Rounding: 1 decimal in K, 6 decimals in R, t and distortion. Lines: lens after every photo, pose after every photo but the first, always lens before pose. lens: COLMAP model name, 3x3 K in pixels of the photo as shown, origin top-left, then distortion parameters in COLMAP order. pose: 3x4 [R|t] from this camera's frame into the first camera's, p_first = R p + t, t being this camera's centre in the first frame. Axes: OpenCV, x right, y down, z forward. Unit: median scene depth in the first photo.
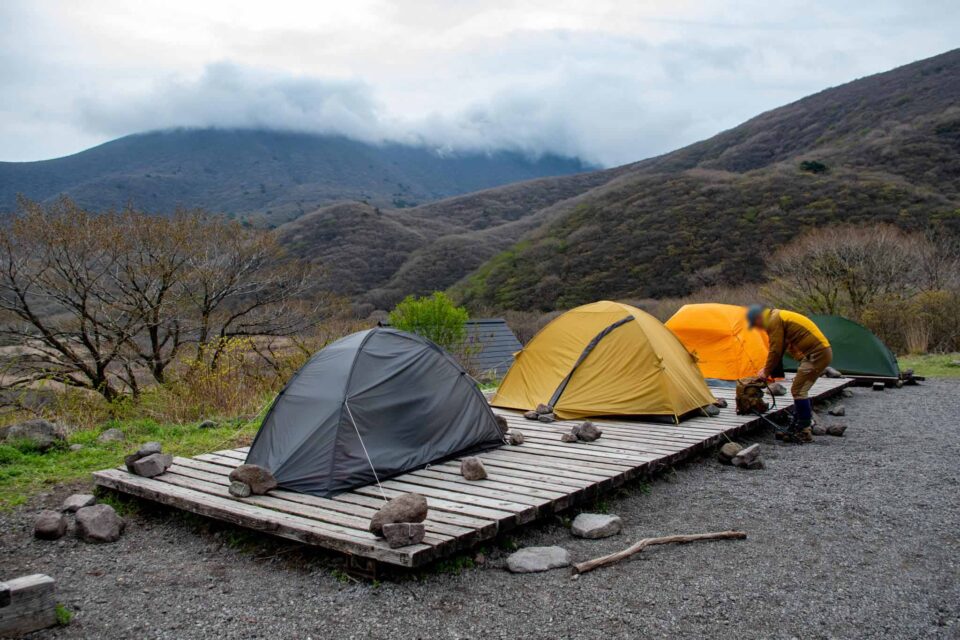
lens RADIAL K [[829.6, 0, 479.2], [0, 829.6, 320.8], [0, 0, 1]] dist [-0.006335, 0.004080]
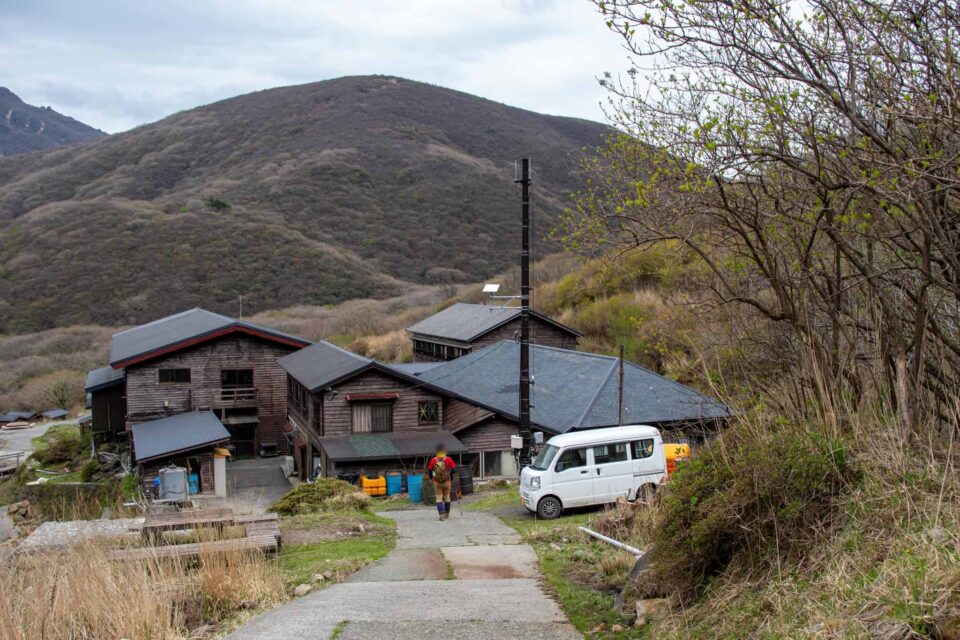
lens RADIAL K [[991.1, 0, 480.3], [0, 991.1, 320.1], [0, 0, 1]] dist [-0.008821, 0.000000]
pose [[0.817240, -0.031601, 0.575431, -0.149022], [0.020897, 0.999464, 0.025210, -0.043444], [-0.575919, -0.008578, 0.817462, -0.488950]]
